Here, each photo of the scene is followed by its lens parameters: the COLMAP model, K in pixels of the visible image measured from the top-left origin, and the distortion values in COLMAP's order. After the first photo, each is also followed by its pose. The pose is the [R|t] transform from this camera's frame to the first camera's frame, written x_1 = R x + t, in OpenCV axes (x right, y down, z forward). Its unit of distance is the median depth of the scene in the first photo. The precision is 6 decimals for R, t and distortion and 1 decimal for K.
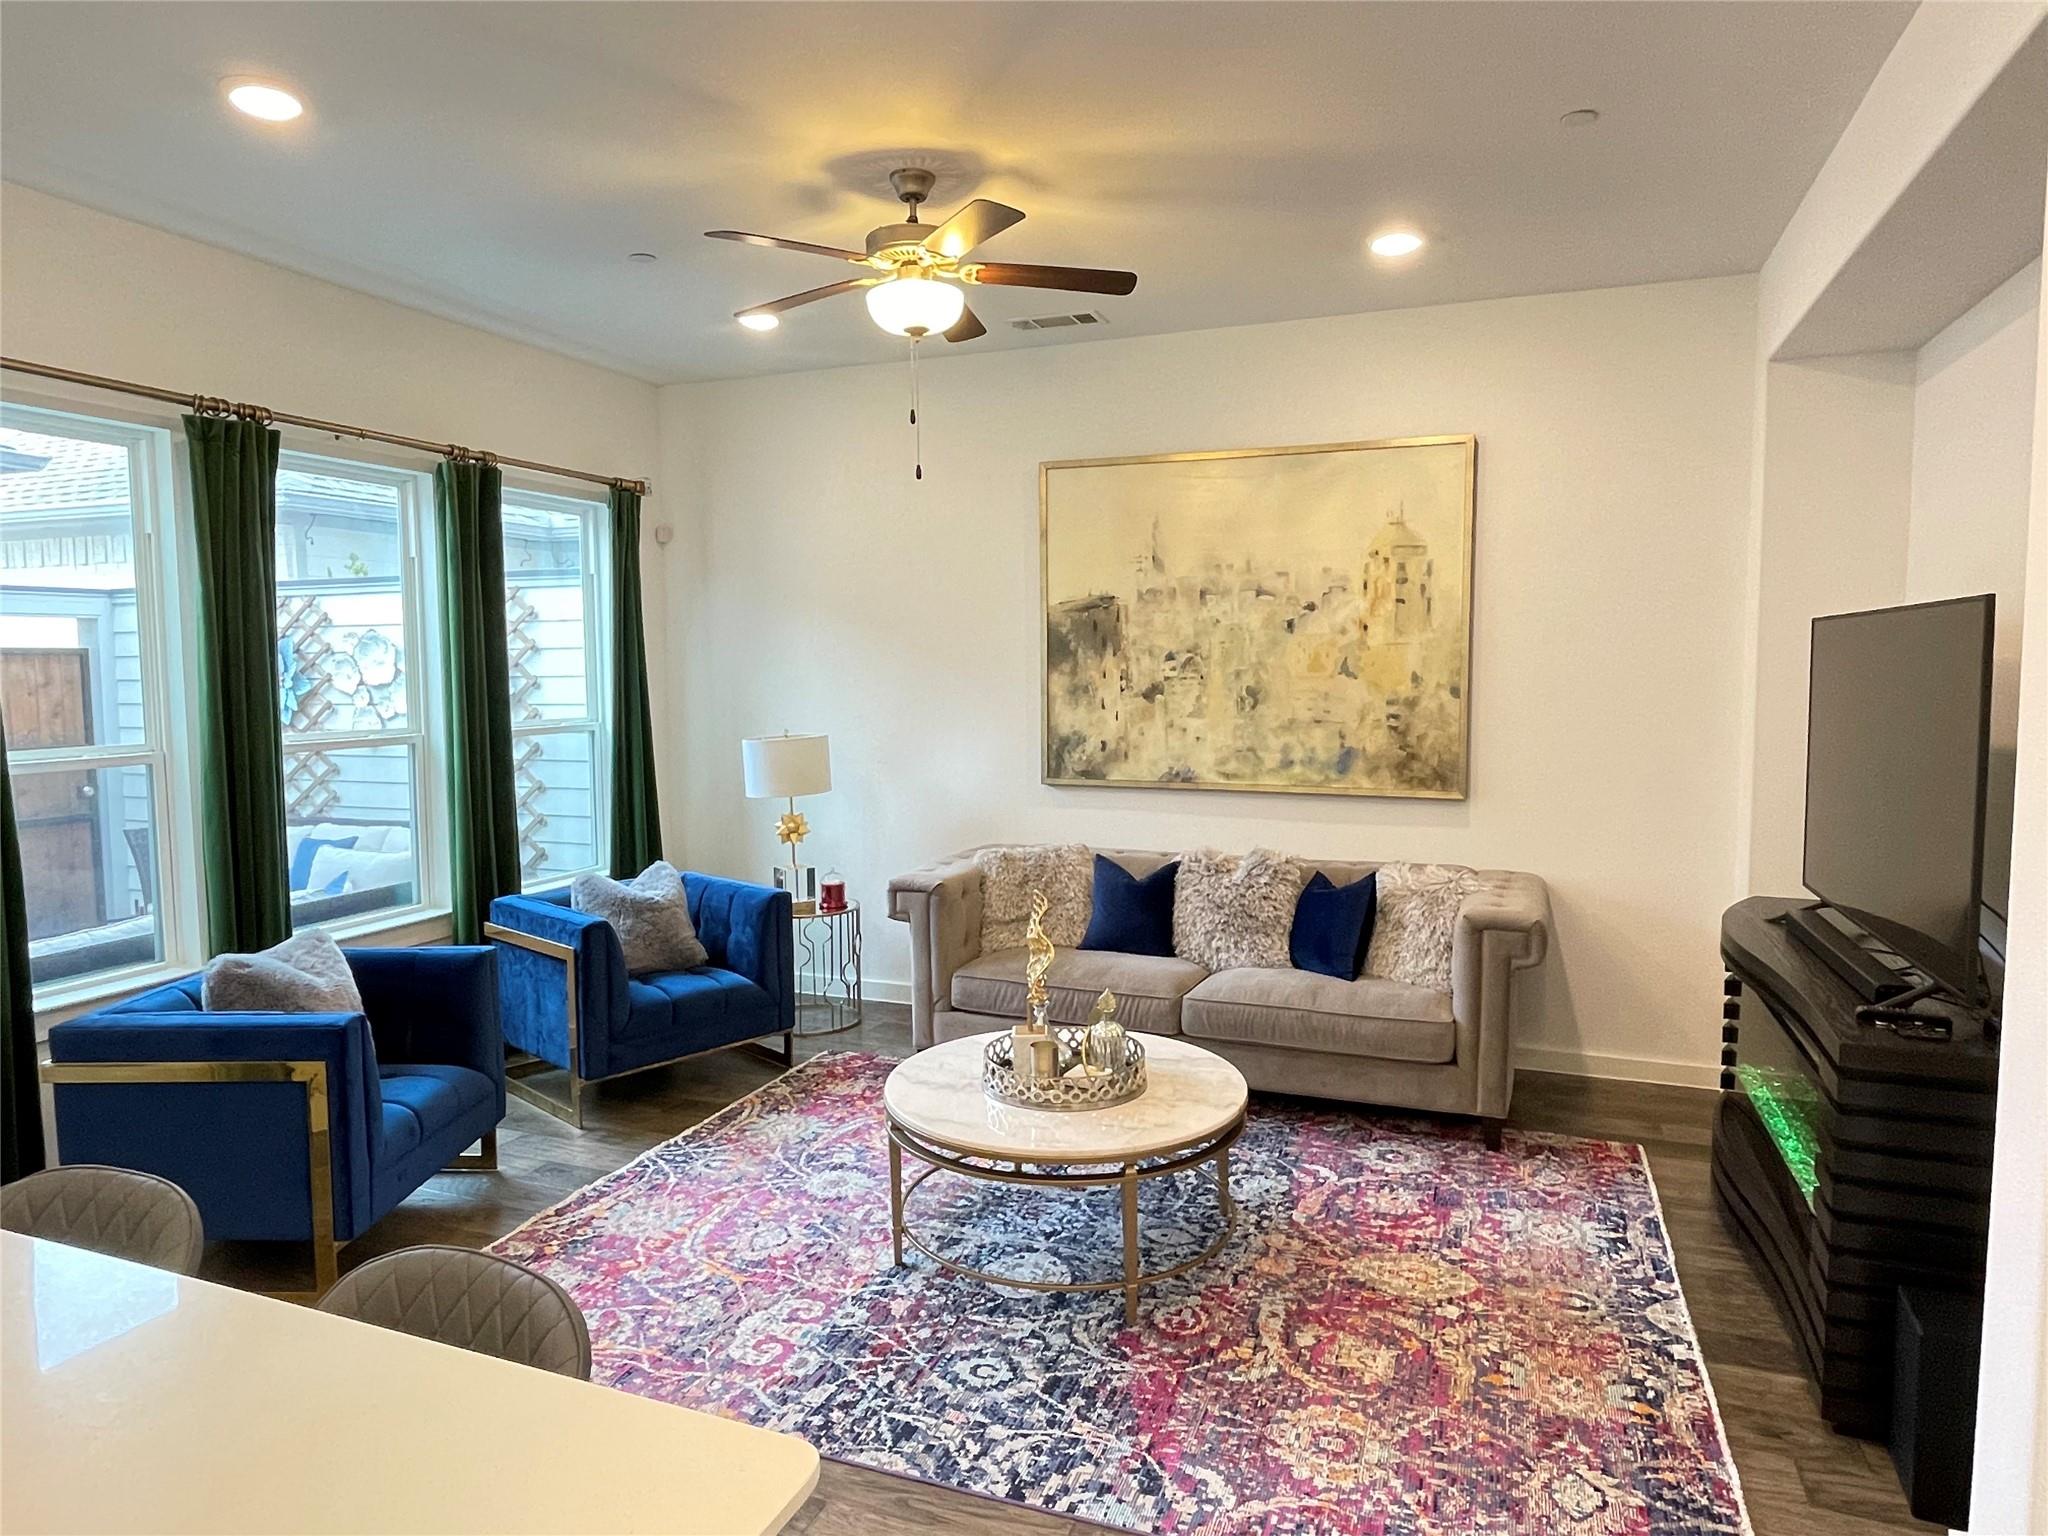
lens RADIAL K [[1257.9, 0, 1024.9], [0, 1257.9, 764.3], [0, 0, 1]] dist [0.025542, -0.054857]
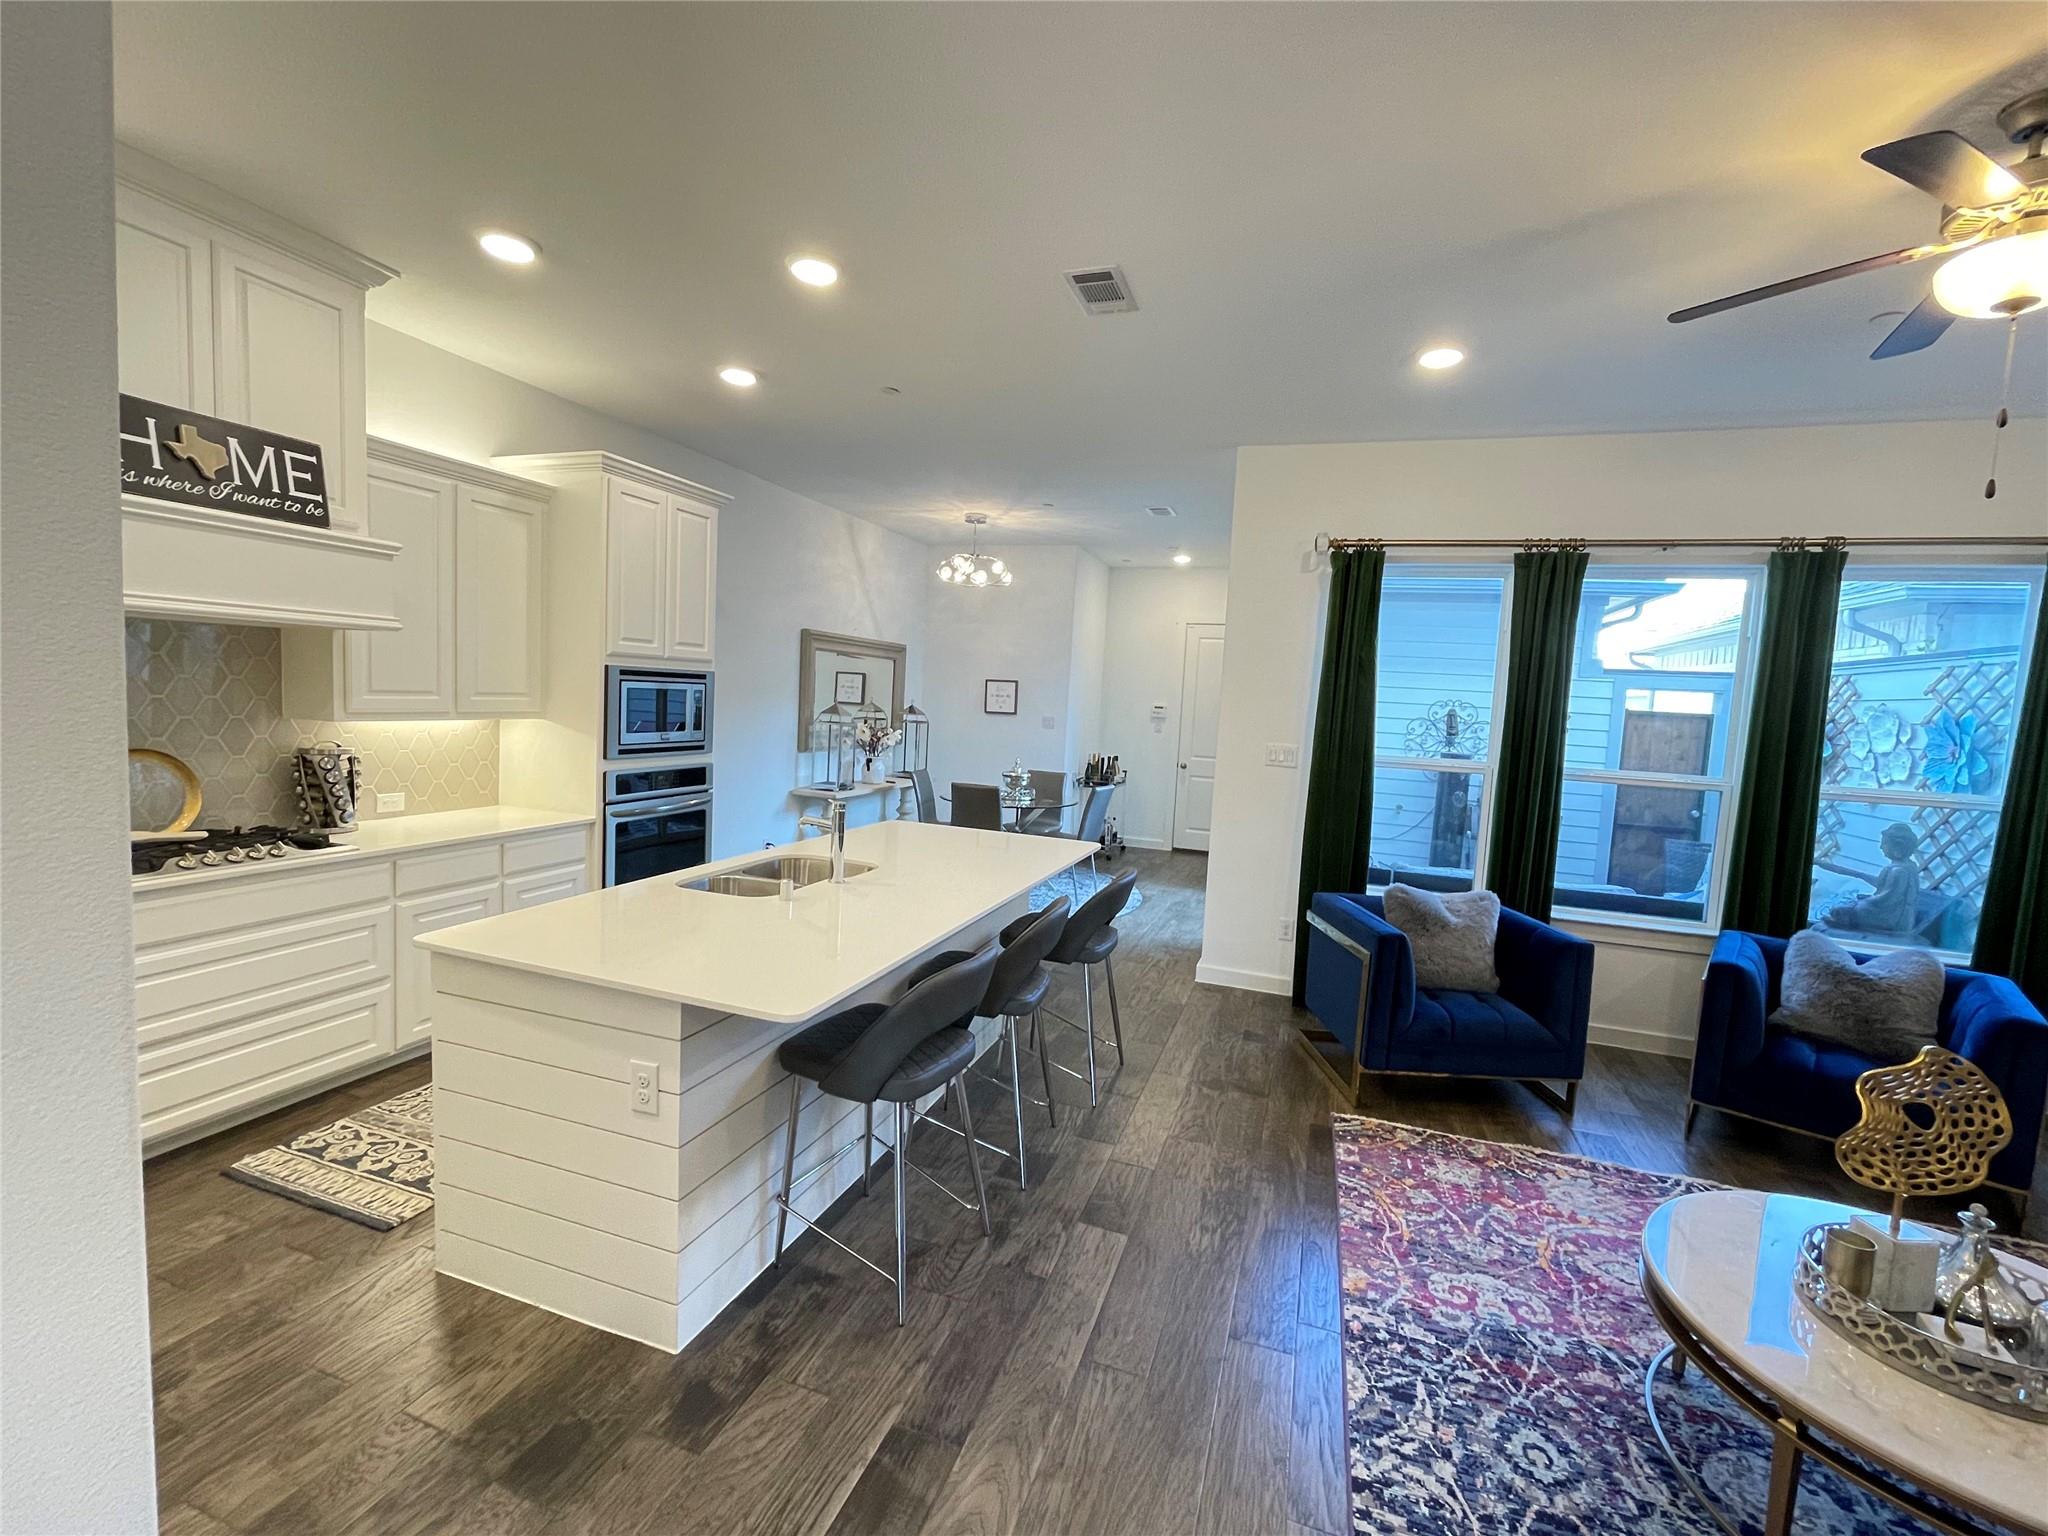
lens RADIAL K [[874.6, 0, 1024.0], [0, 874.6, 768.0], [0, 0, 1]] dist [-0.000572, 0.000943]
pose [[0.040396, 0.091825, -0.994955, 0.321502], [-0.133833, 0.987293, 0.085684, -0.021131], [0.990180, 0.129697, 0.052172, 0.293664]]
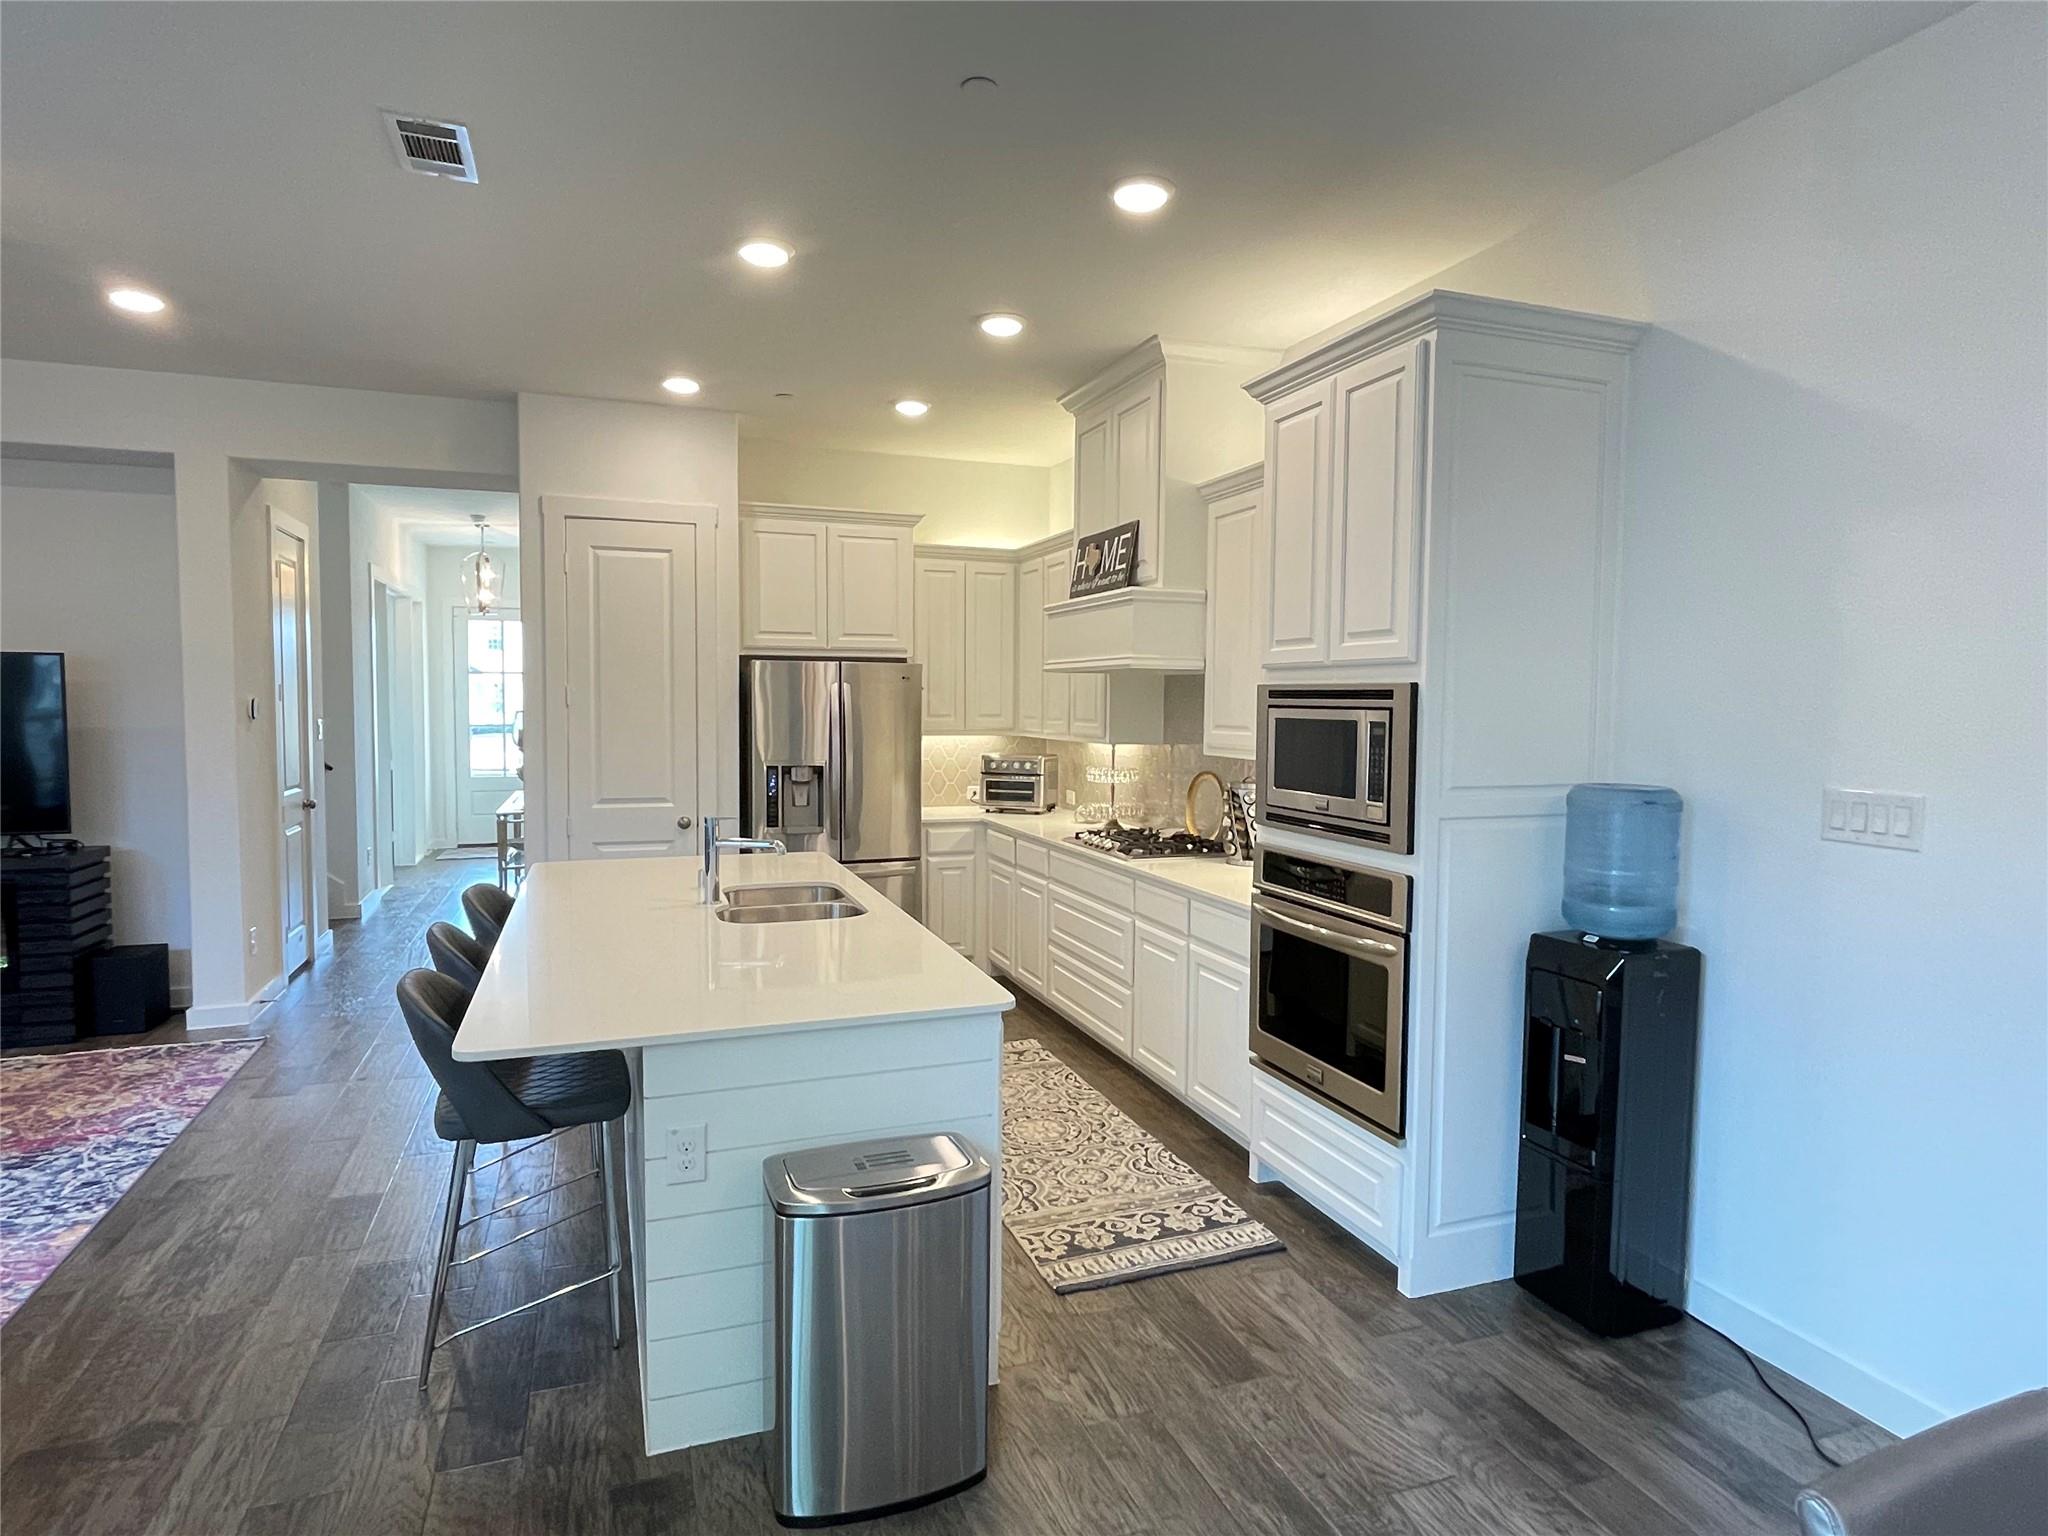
lens RADIAL K [[1140.3, 0, 1026.5], [0, 1140.3, 755.2], [0, 0, 1]] dist [0.001398, 0.001723]
pose [[-0.667425, -0.037506, 0.743732, -0.972095], [0.054591, 0.993579, 0.099095, -0.029682], [-0.742674, 0.106740, -0.661092, 0.535833]]
